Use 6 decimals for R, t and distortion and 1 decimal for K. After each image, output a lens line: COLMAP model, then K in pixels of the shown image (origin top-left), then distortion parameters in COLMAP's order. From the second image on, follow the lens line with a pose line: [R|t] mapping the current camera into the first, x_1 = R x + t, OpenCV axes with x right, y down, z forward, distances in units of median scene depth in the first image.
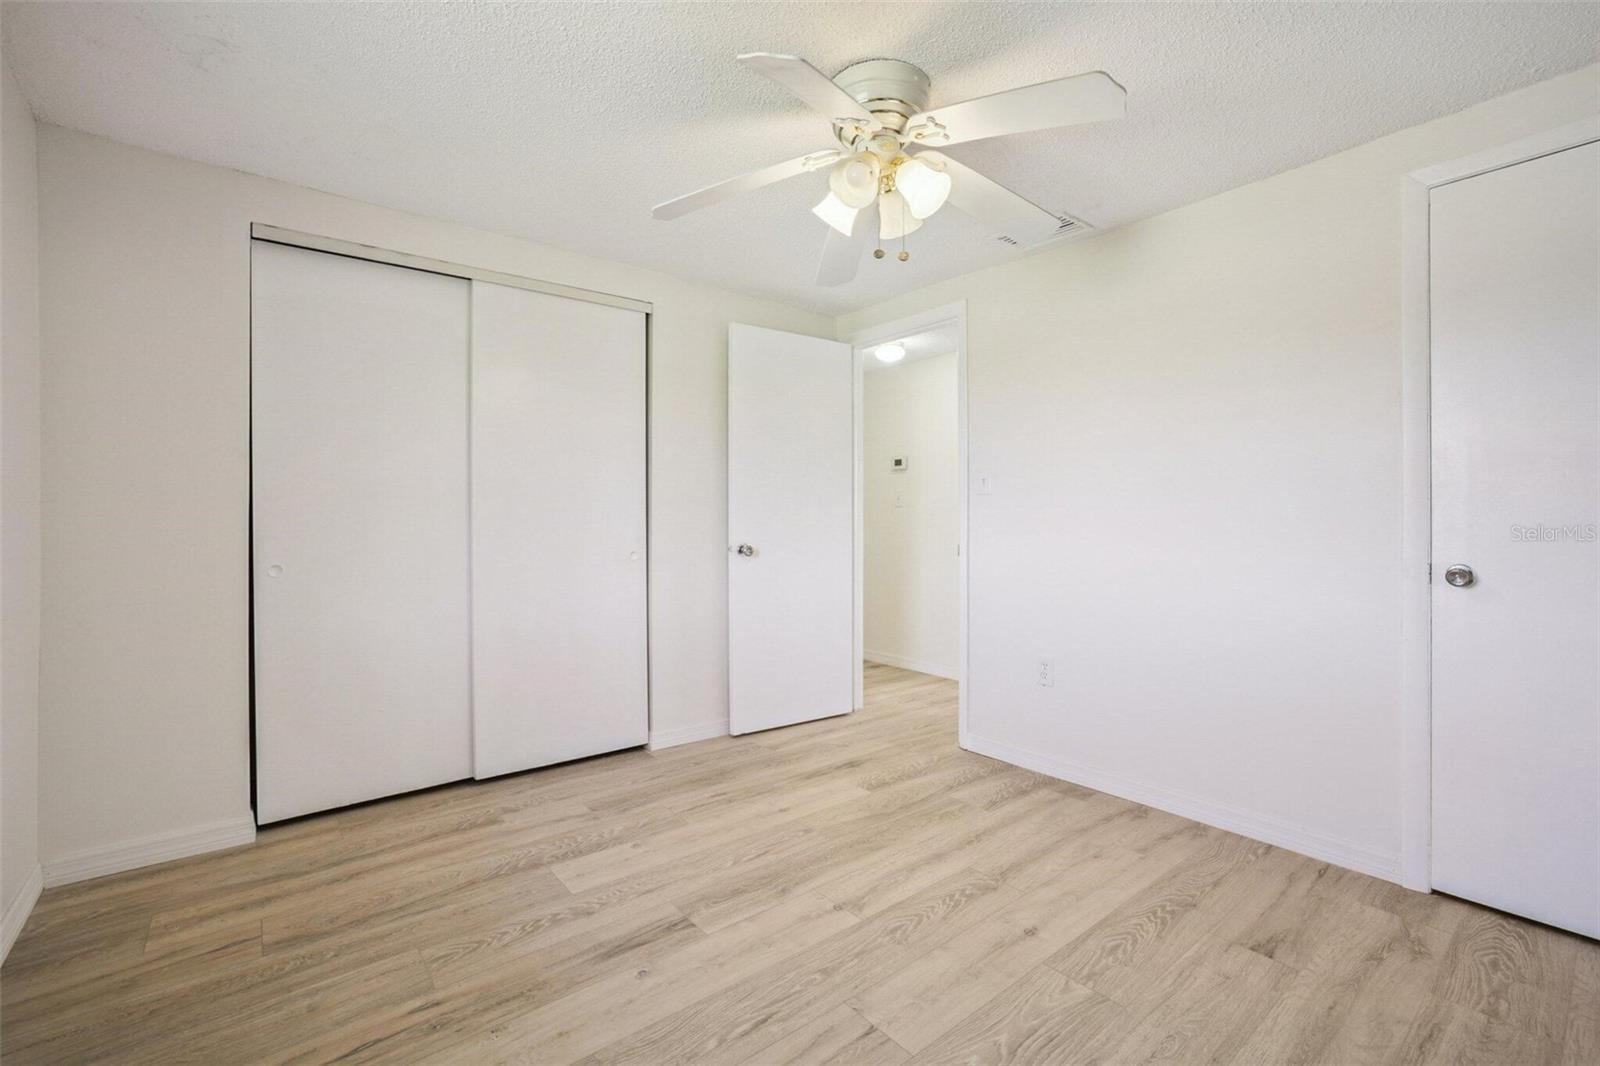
lens RADIAL K [[711.4, 0, 800.0], [0, 711.4, 533.0], [0, 0, 1]] dist [0.000195, 0.000070]
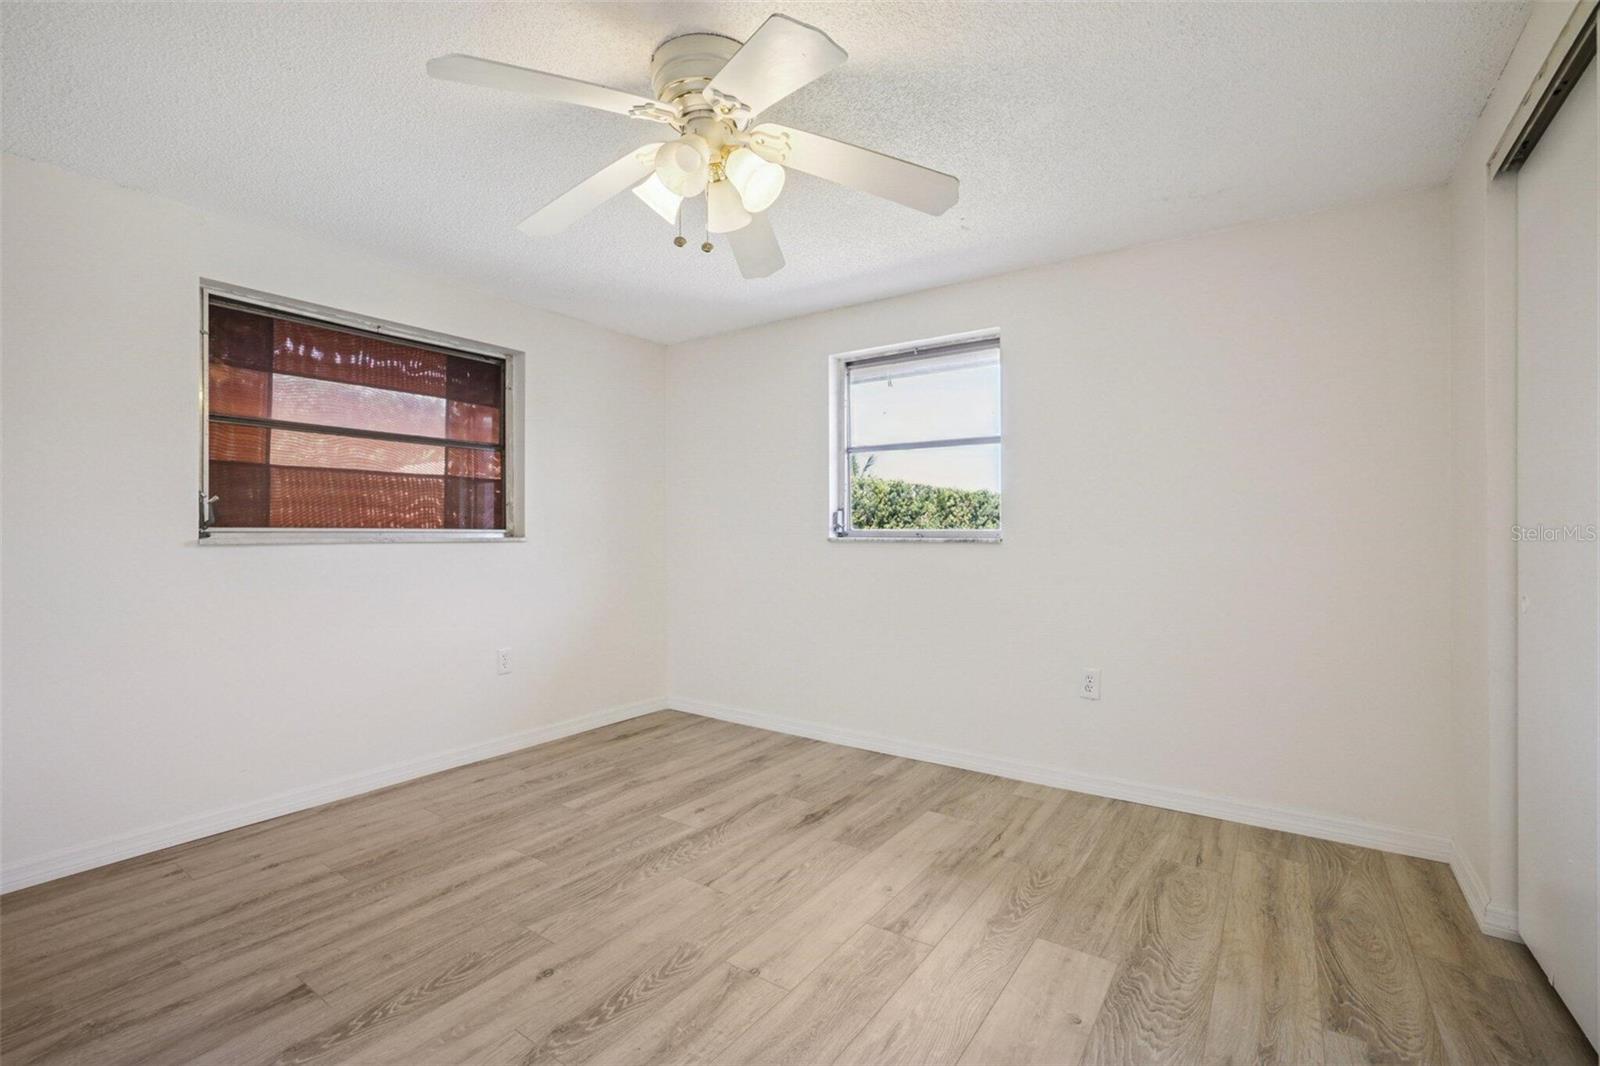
lens RADIAL K [[711.4, 0, 800.0], [0, 711.4, 533.0], [0, 0, 1]] dist [0.000195, 0.000070]
pose [[-0.962100, -0.001012, -0.272694, 0.249914], [-0.004338, 0.999923, 0.011594, -0.033802], [0.272661, 0.012338, -0.962031, 1.926906]]
